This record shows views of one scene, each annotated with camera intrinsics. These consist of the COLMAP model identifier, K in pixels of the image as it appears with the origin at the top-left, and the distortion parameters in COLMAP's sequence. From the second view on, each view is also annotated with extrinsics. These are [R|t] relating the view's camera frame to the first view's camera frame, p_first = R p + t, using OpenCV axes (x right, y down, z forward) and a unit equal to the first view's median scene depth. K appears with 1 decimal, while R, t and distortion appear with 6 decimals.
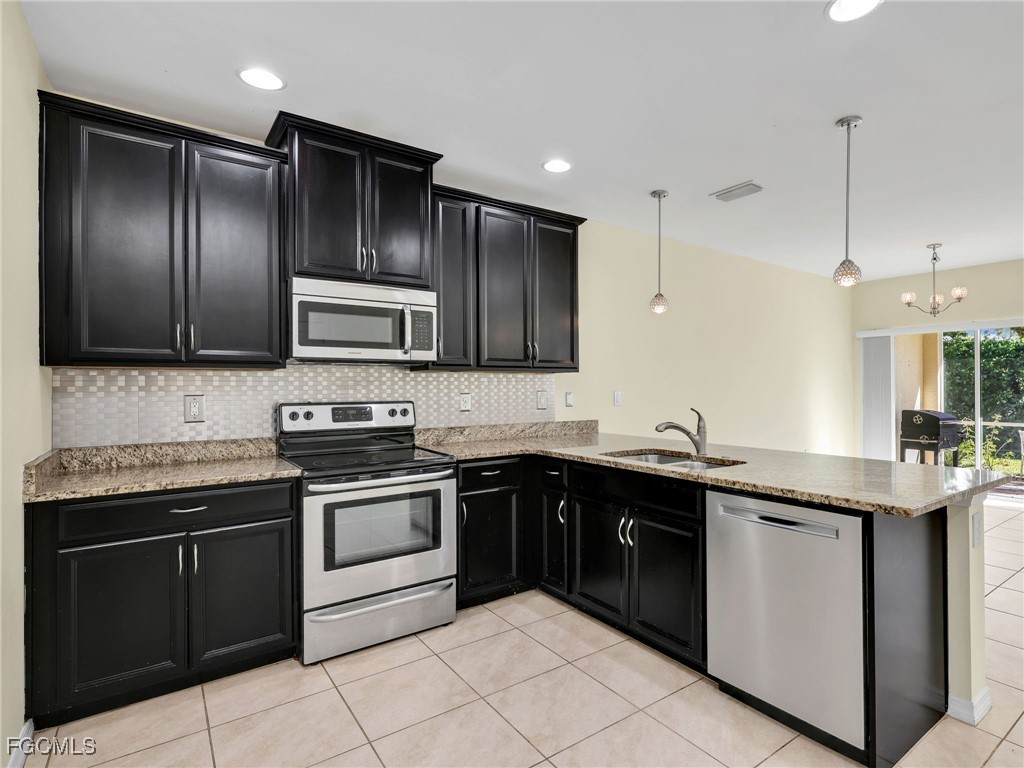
lens RADIAL K [[536.6, 0, 559.9], [0, 536.6, 384.1], [0, 0, 1]] dist [-0.001119, -0.000387]
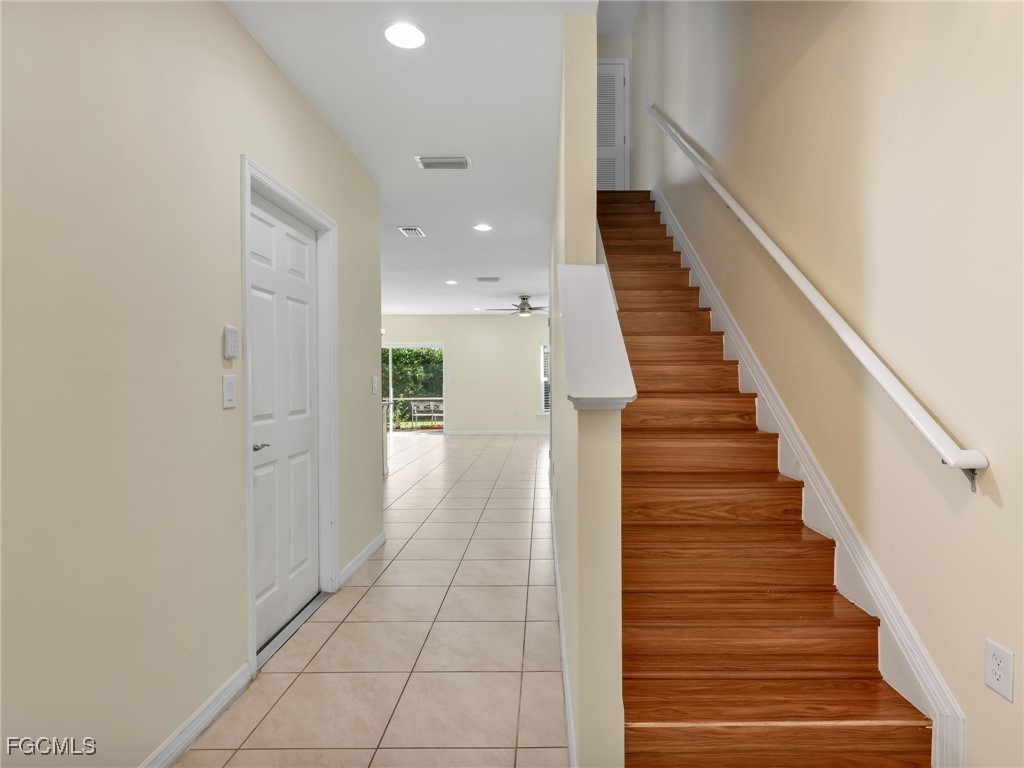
lens RADIAL K [[537.2, 0, 521.5], [0, 537.2, 382.6], [0, 0, 1]] dist [-0.000232, -0.000045]
pose [[0.632377, -0.005546, 0.774641, -0.798699], [0.000568, 0.999977, 0.006695, 0.019235], [-0.774661, -0.003794, 0.632366, -1.108079]]
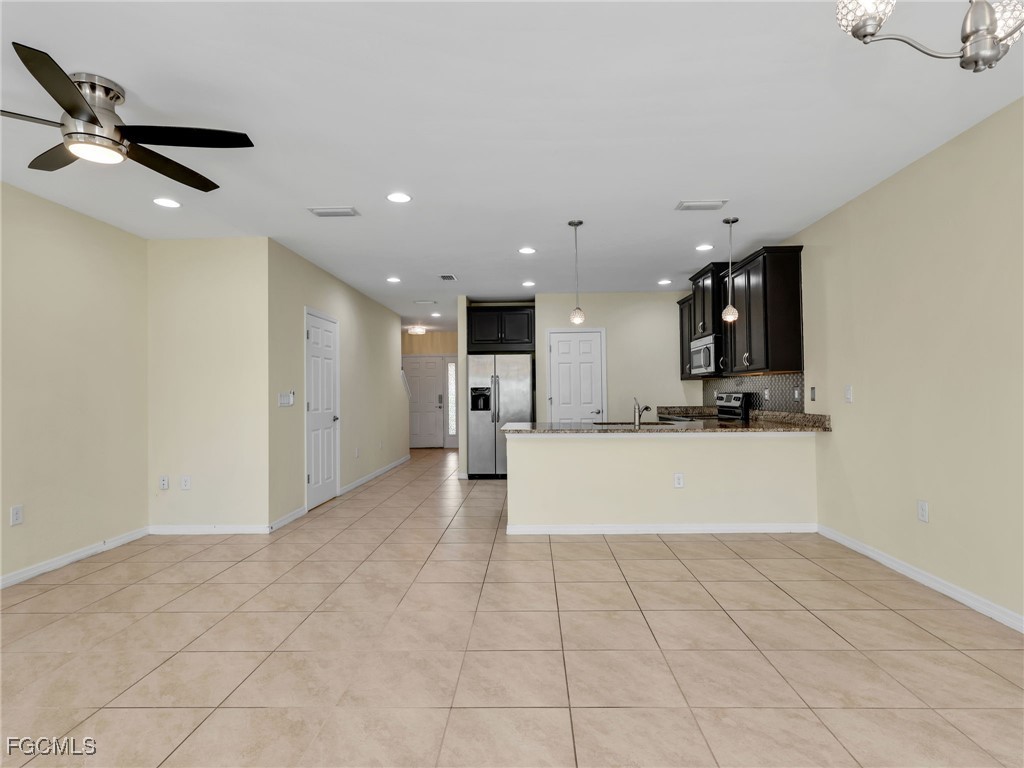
lens RADIAL K [[537.2, 0, 521.5], [0, 537.2, 382.6], [0, 0, 1]] dist [-0.000232, -0.000045]
pose [[-0.619737, -0.005579, -0.784790, 1.602114], [0.016722, 0.999654, -0.020311, 0.022575], [0.784631, -0.025710, -0.619429, 1.561796]]
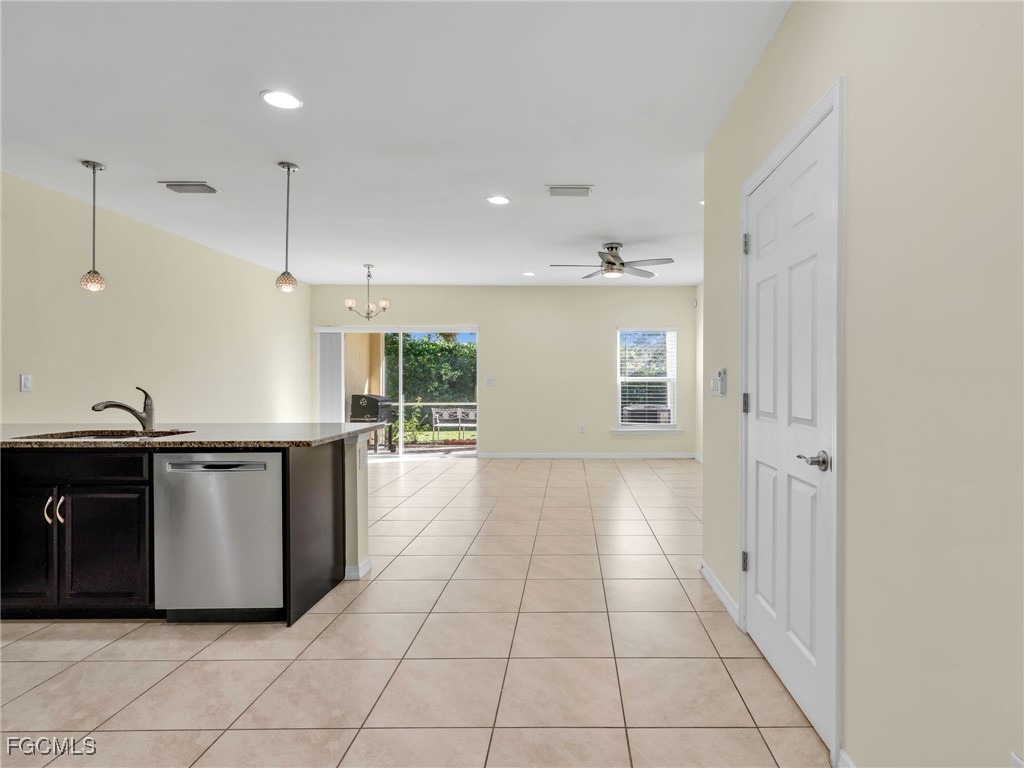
lens RADIAL K [[536.3, 0, 574.8], [0, 536.3, 380.3], [0, 0, 1]] dist [-0.002016, 0.000712]
pose [[0.595454, 0.000867, 0.803389, -0.078523], [-0.005955, 0.999977, 0.003334, 0.019916], [-0.803368, -0.006770, 0.595445, -0.283627]]
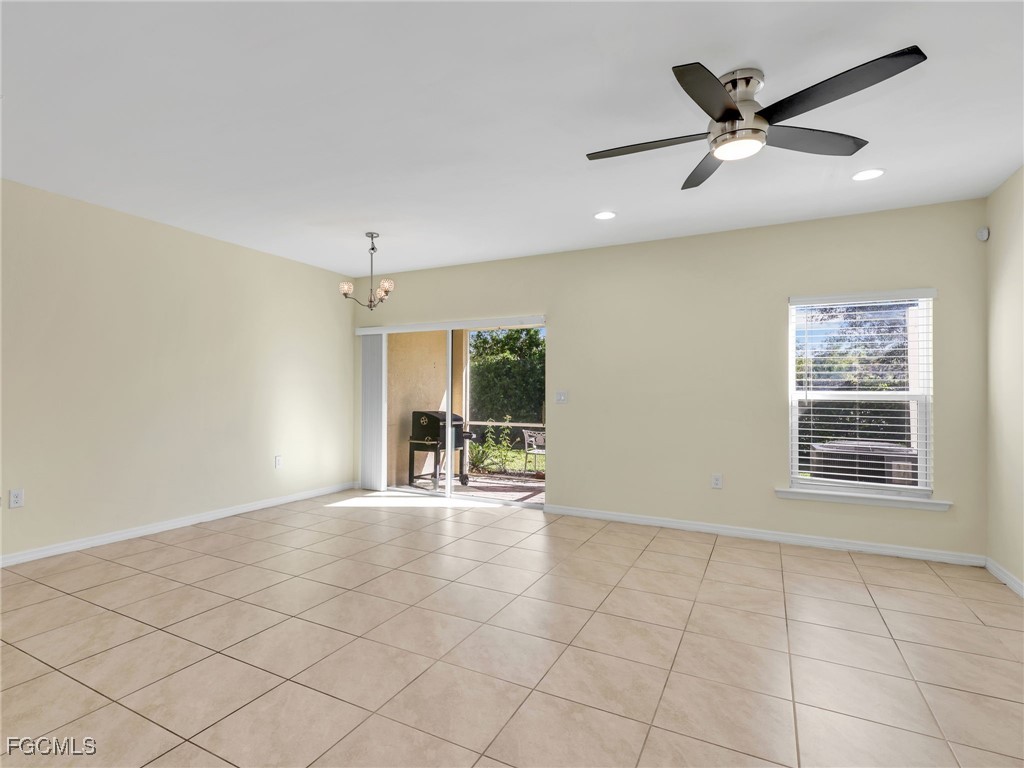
lens RADIAL K [[538.5, 0, 453.3], [0, 538.5, 384.5], [0, 0, 1]] dist [-0.001875, -0.000281]
pose [[0.922270, 0.014408, 0.386279, 0.743990], [-0.011557, 0.999886, -0.009704, 0.017384], [-0.386374, 0.004485, 0.922331, 0.124145]]
